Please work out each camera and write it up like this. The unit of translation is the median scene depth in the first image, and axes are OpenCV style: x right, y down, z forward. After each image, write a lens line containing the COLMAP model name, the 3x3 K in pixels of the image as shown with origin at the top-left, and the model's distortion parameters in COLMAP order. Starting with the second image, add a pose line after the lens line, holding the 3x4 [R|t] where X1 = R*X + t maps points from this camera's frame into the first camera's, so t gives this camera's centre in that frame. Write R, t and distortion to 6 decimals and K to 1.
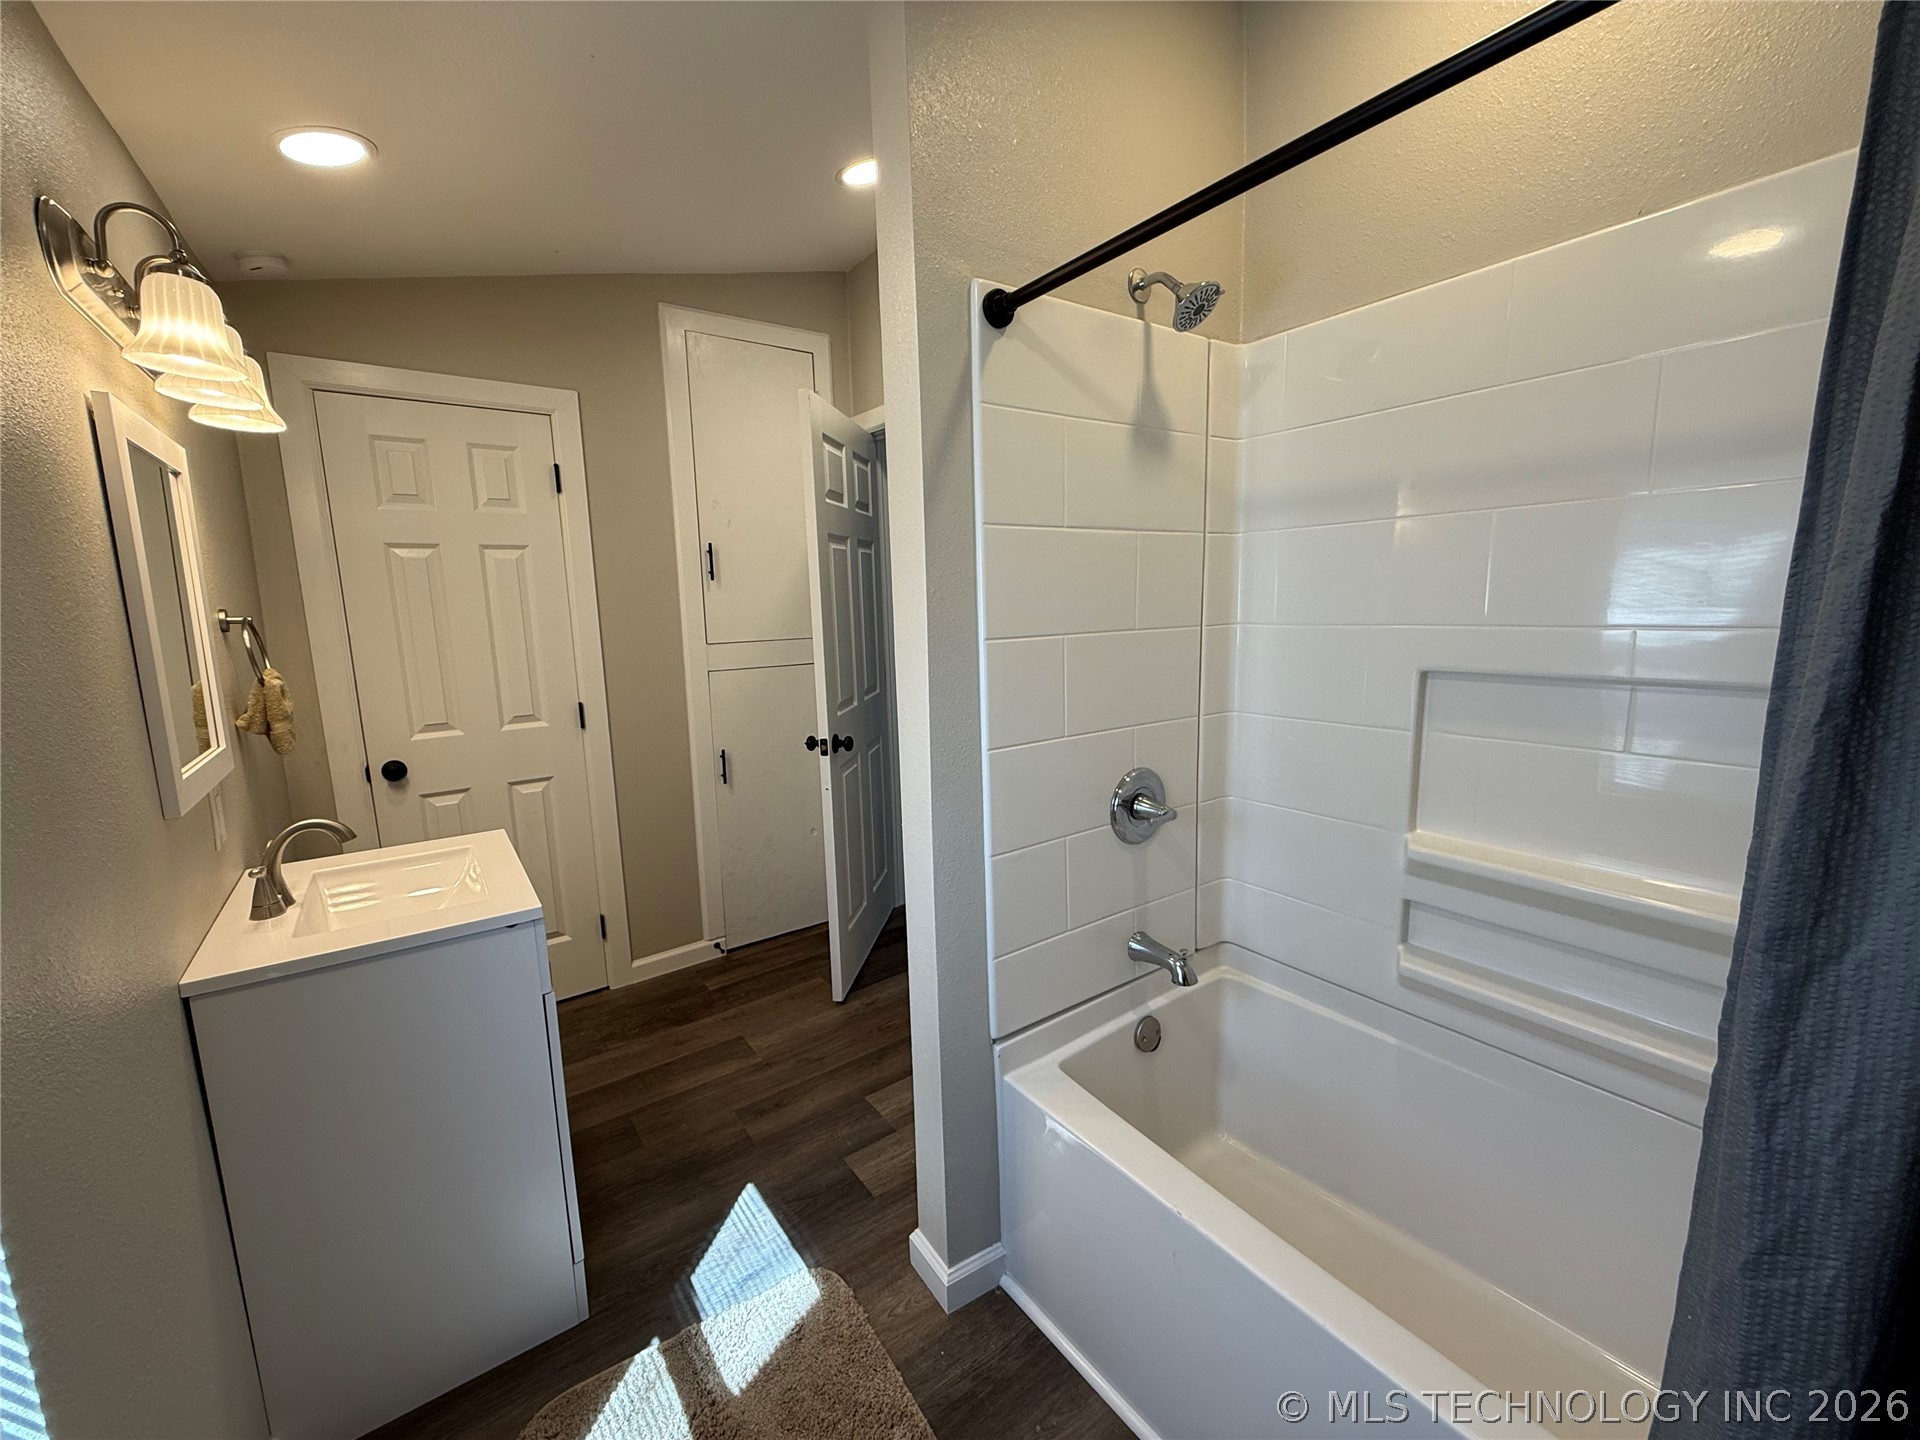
lens RADIAL K [[770.5, 0, 954.4], [0, 770.5, 721.0], [0, 0, 1]] dist [0.001133, 0.000234]
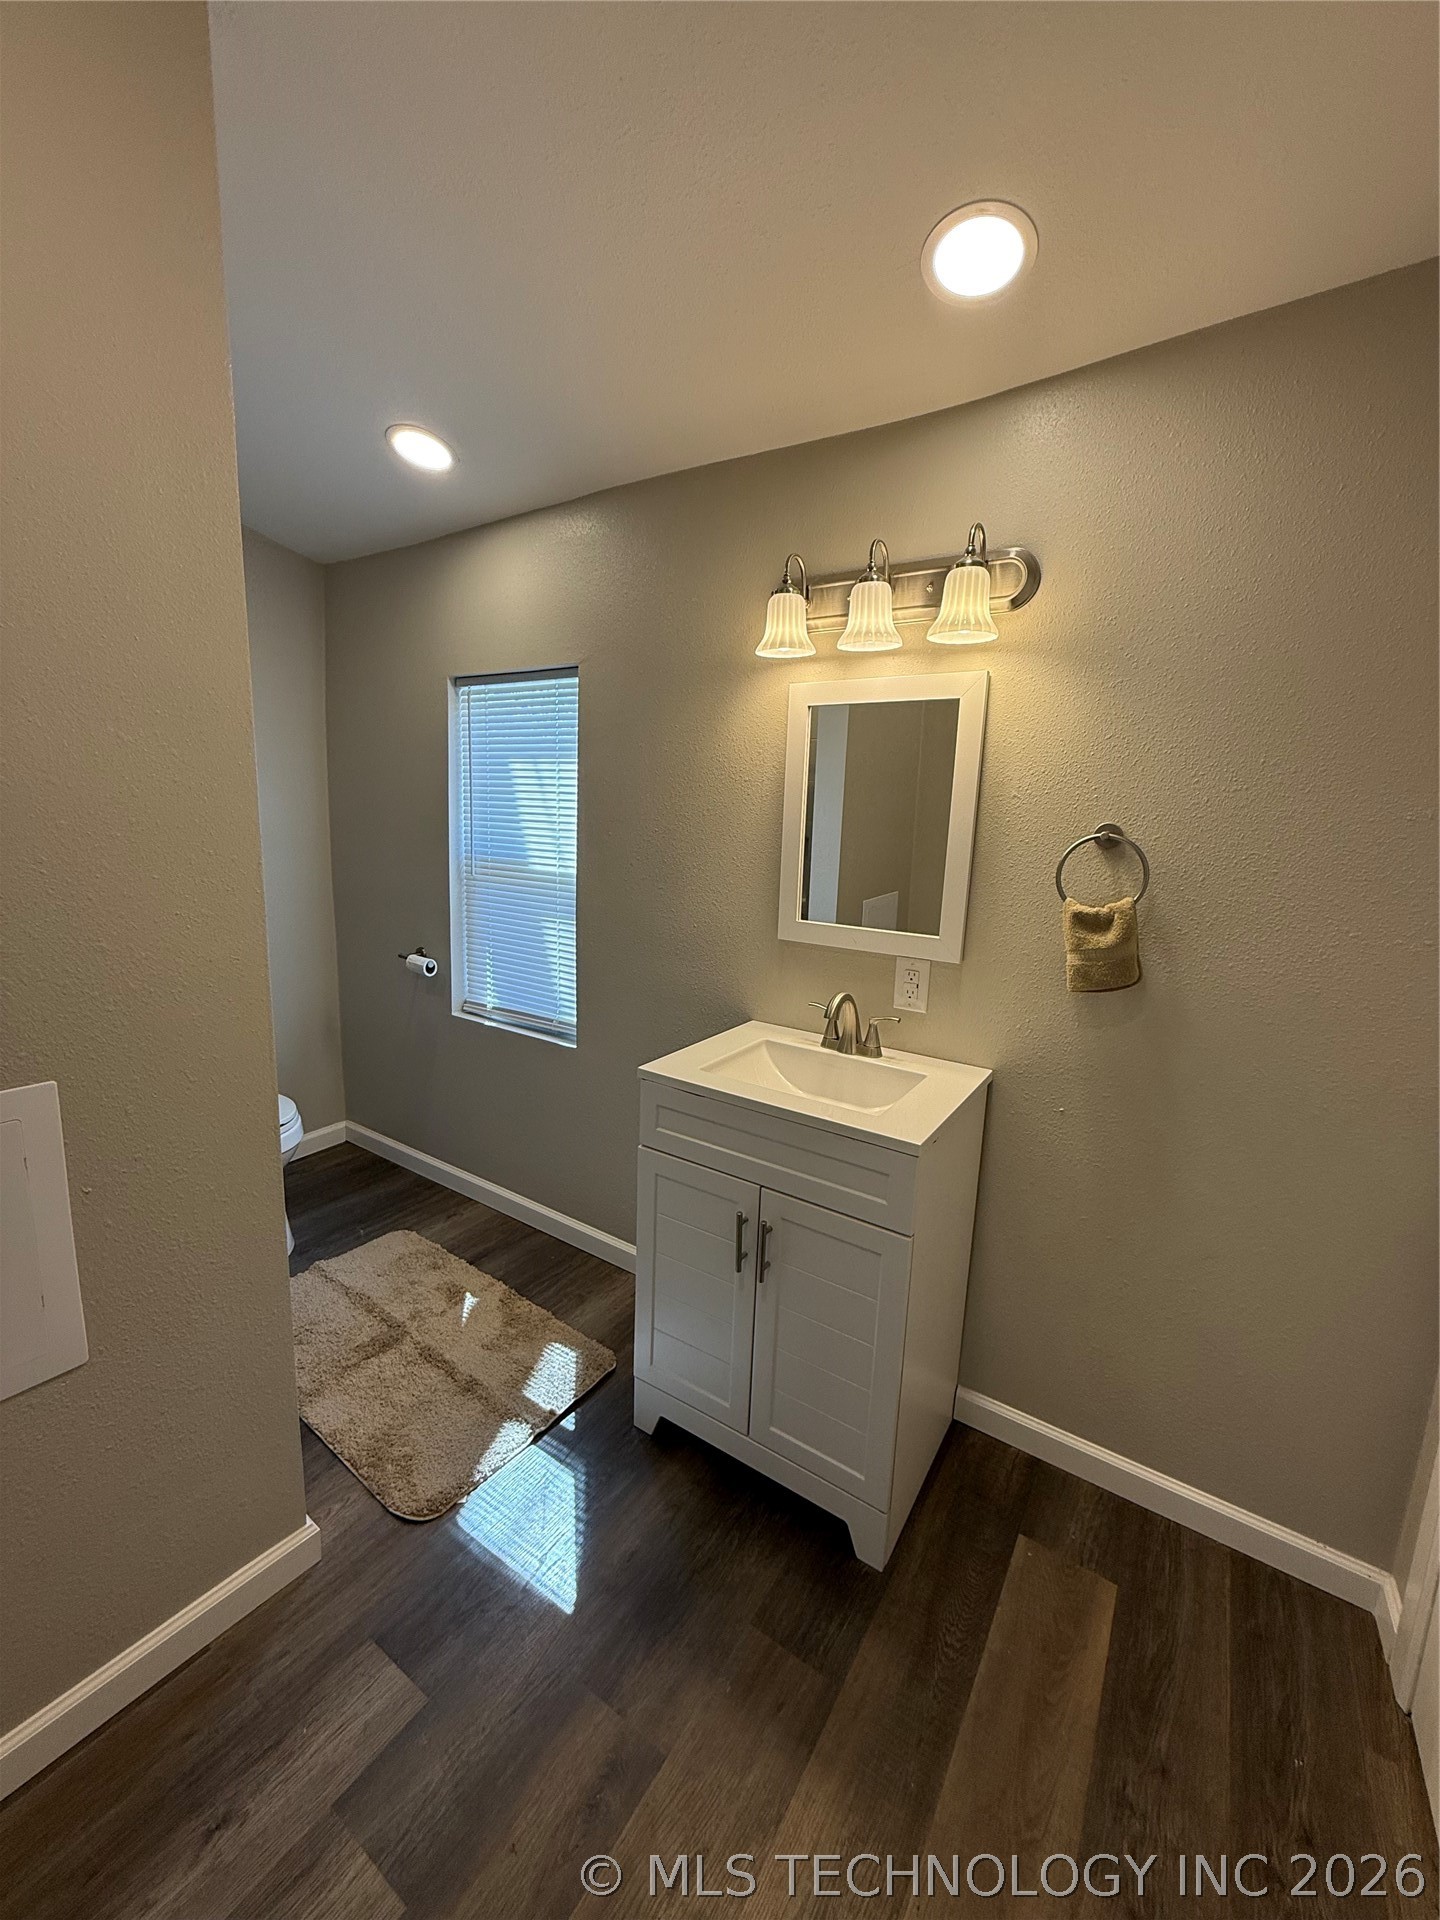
lens RADIAL K [[770.5, 0, 720.0], [0, 770.5, 960.0], [0, 0, 1]] dist [0.001133, 0.000234]
pose [[-0.938947, 0.045125, -0.341090, -0.186919], [-0.073187, 0.942479, 0.326155, -0.218681], [0.336188, 0.331206, -0.881635, 1.485955]]
